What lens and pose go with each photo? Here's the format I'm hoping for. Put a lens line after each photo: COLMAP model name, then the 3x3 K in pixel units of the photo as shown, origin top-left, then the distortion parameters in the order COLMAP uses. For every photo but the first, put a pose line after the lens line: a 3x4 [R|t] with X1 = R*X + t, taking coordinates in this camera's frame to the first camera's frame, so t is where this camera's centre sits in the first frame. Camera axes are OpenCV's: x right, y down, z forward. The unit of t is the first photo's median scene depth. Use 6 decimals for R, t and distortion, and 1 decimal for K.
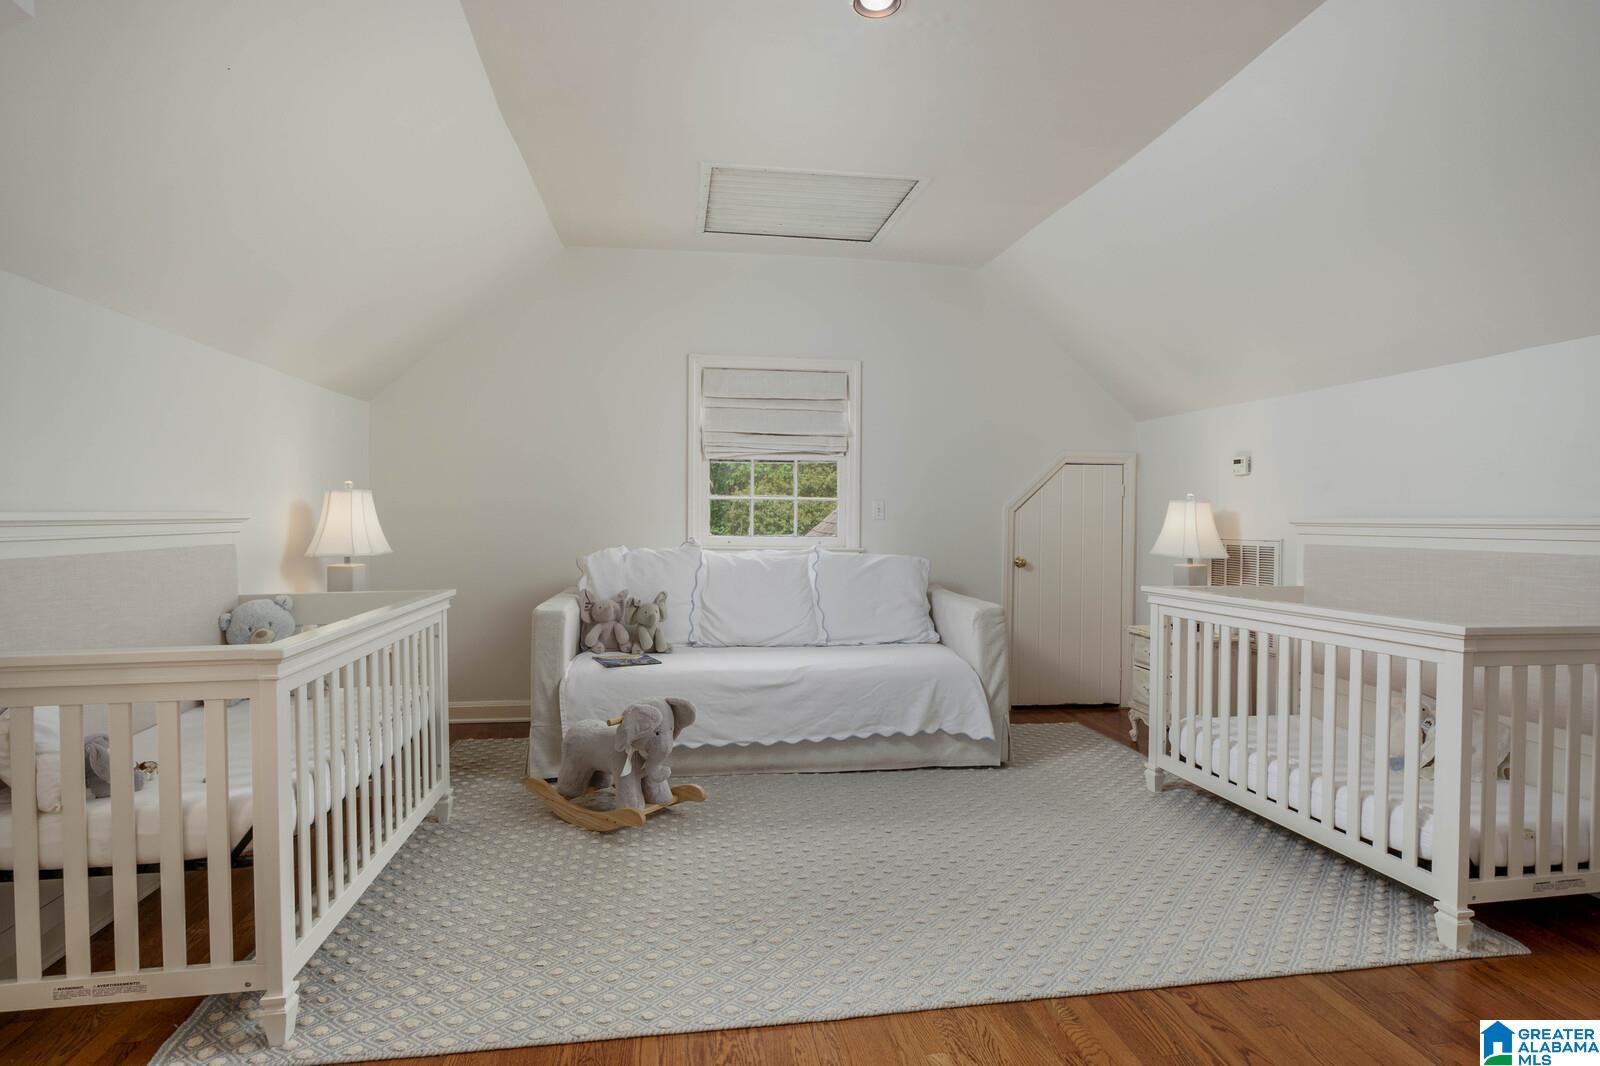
lens RADIAL K [[825.7, 0, 791.2], [0, 825.7, 541.8], [0, 0, 1]] dist [-0.009091, -0.000242]
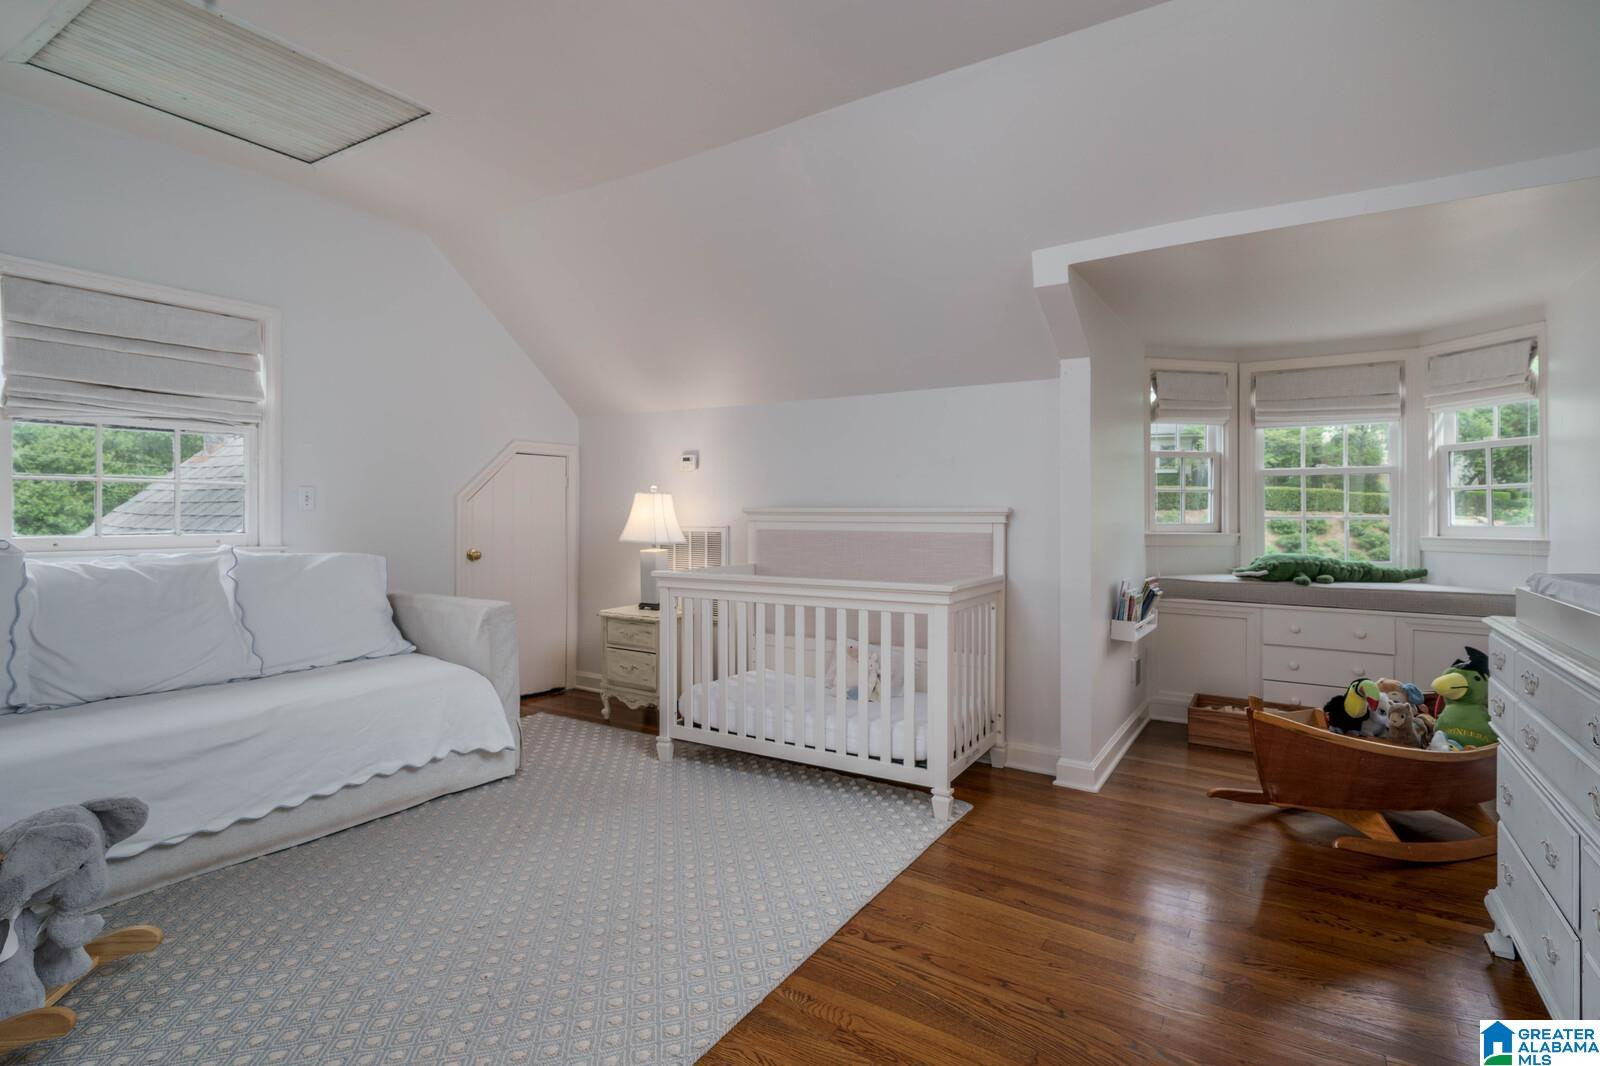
lens RADIAL K [[774.0, 0, 788.8], [0, 774.0, 522.1], [0, 0, 1]] dist [-0.005471, -0.000947]
pose [[0.659717, -0.014447, 0.751375, -0.215518], [0.021765, 0.999763, 0.000113, -0.007042], [-0.751199, 0.016279, 0.659876, 0.210273]]
